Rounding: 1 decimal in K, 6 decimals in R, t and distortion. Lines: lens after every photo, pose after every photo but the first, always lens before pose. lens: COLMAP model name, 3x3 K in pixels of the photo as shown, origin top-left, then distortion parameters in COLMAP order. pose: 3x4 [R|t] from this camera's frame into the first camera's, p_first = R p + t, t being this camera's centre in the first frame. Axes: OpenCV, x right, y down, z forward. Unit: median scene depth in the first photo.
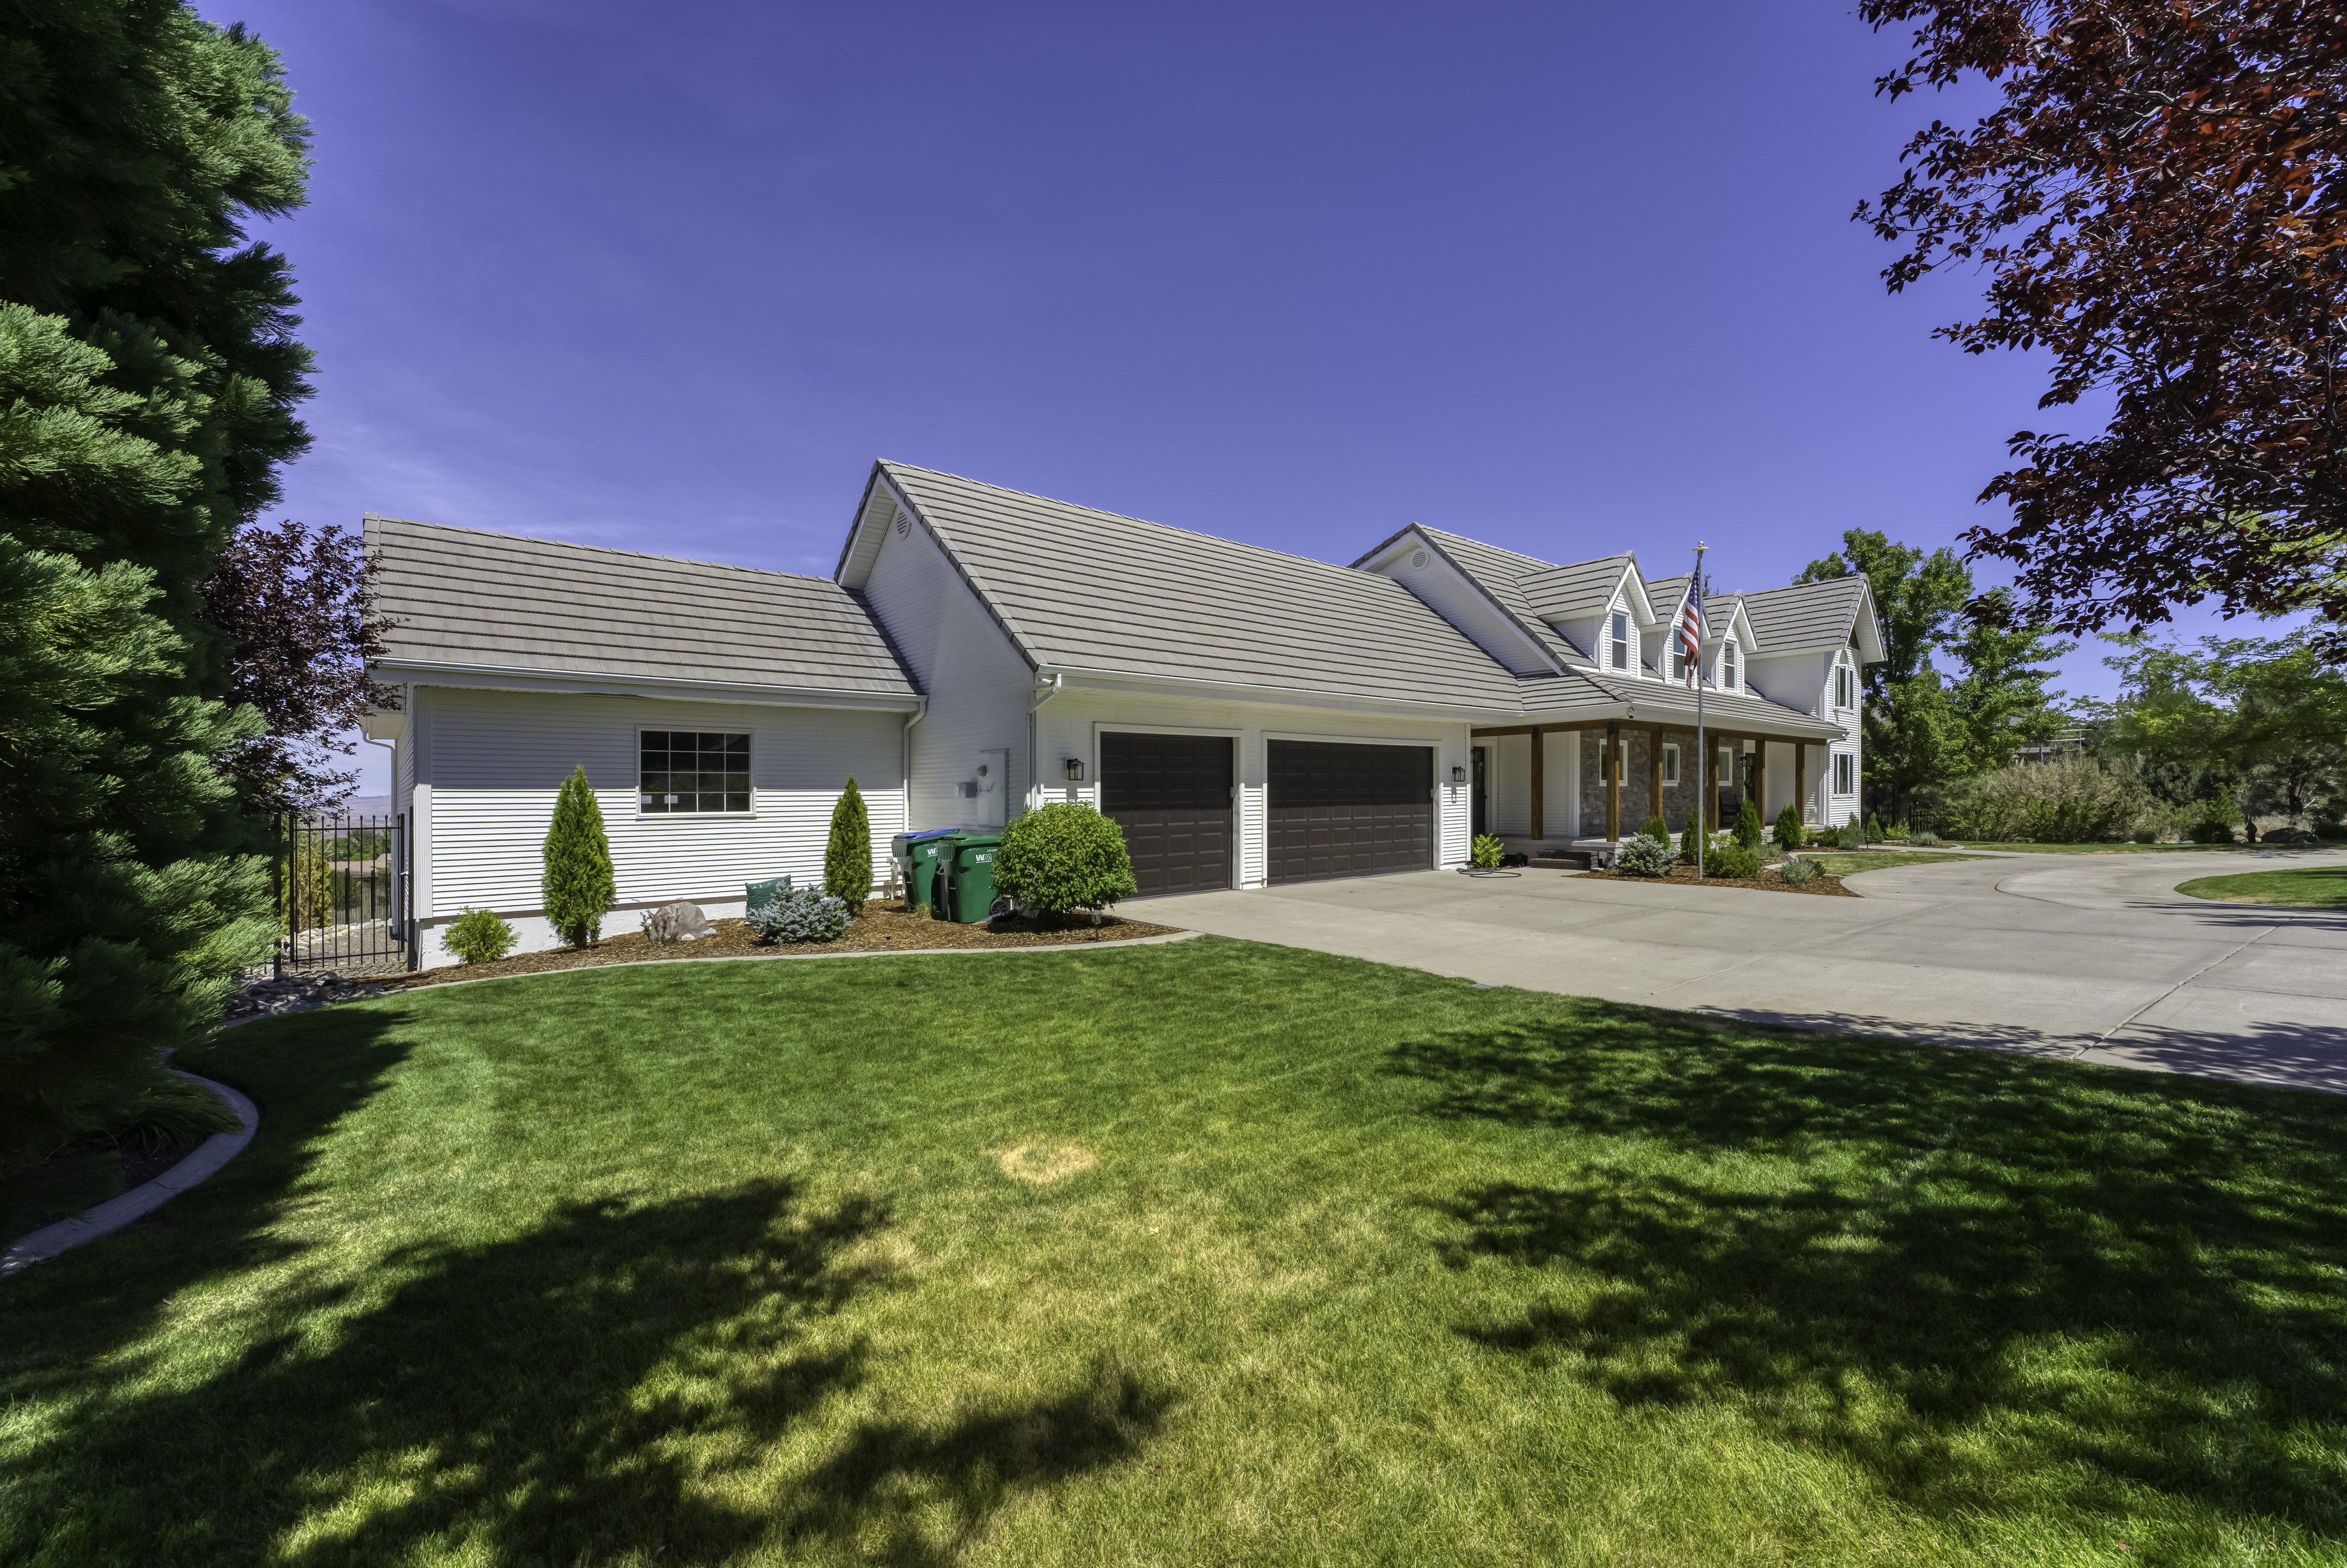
lens RADIAL K [[972.2, 0, 1174.9], [0, 972.2, 819.1], [0, 0, 1]] dist [-0.001010, 0.003811]
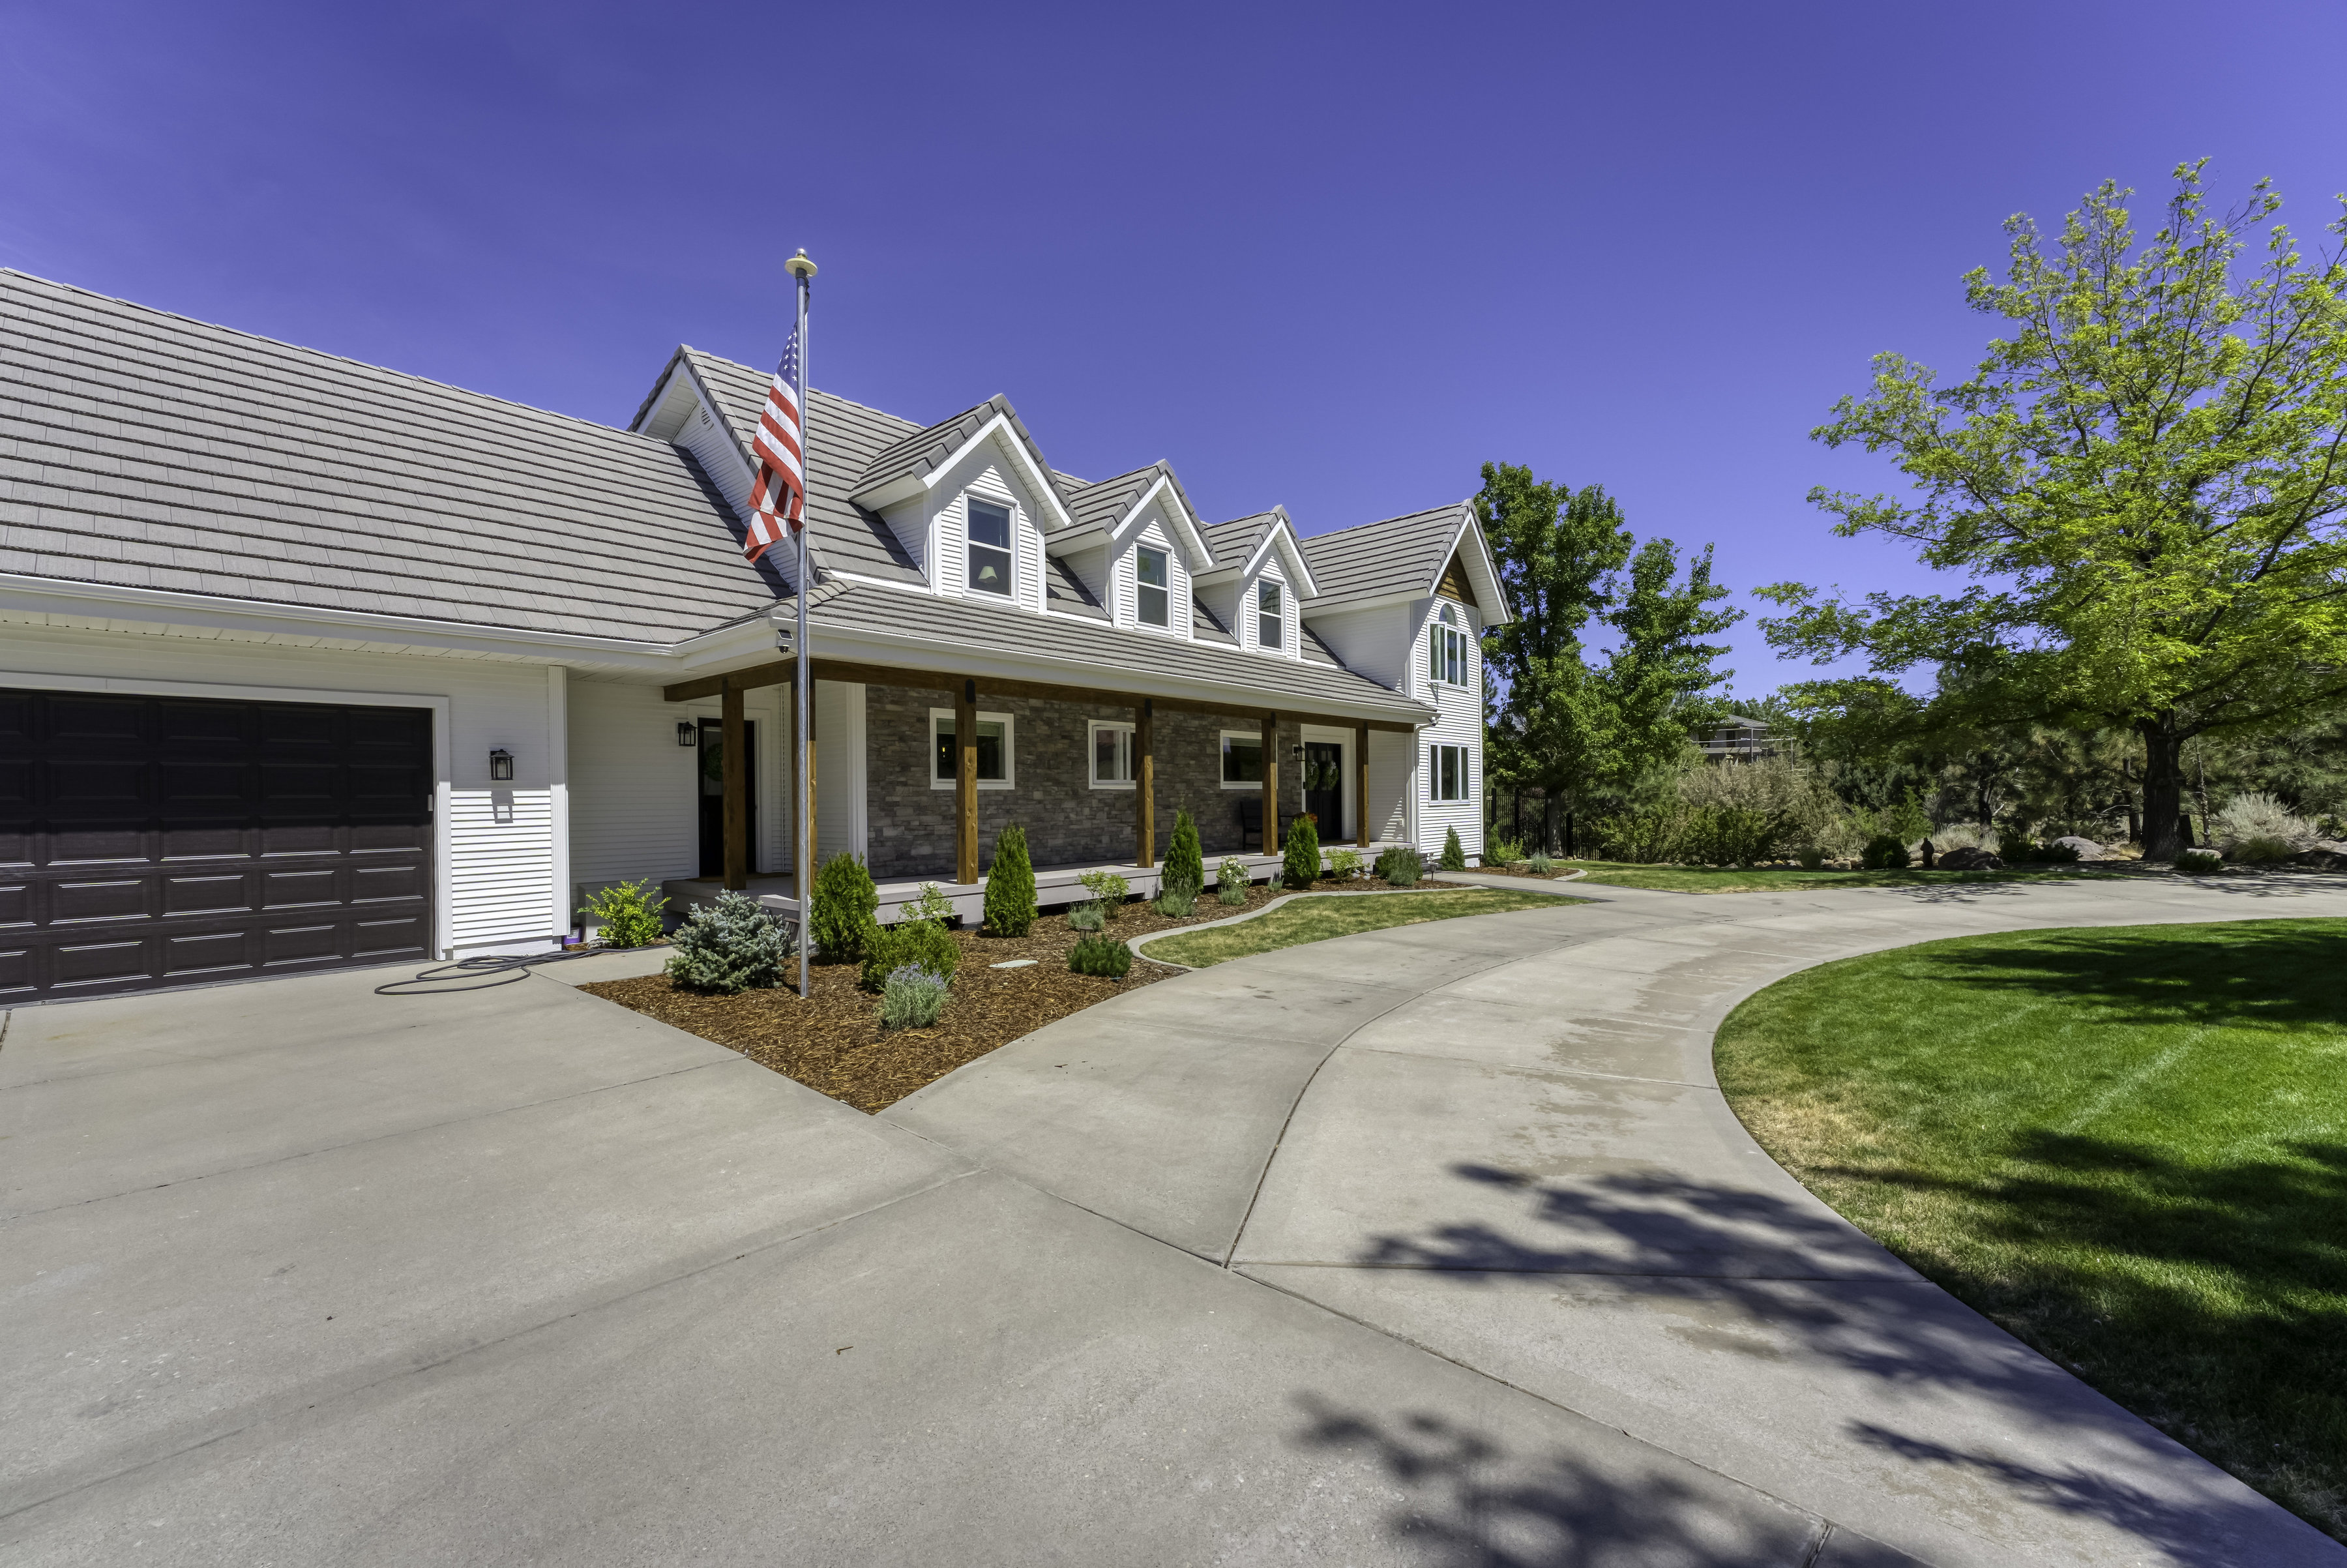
lens RADIAL K [[960.2, 0, 1169.0], [0, 960.2, 803.4], [0, 0, 1]] dist [-0.001541, -0.000074]
pose [[0.990005, -0.000790, 0.141031, 0.348044], [0.003309, 0.999839, -0.017624, -0.010576], [-0.140994, 0.017915, 0.989848, 0.291681]]
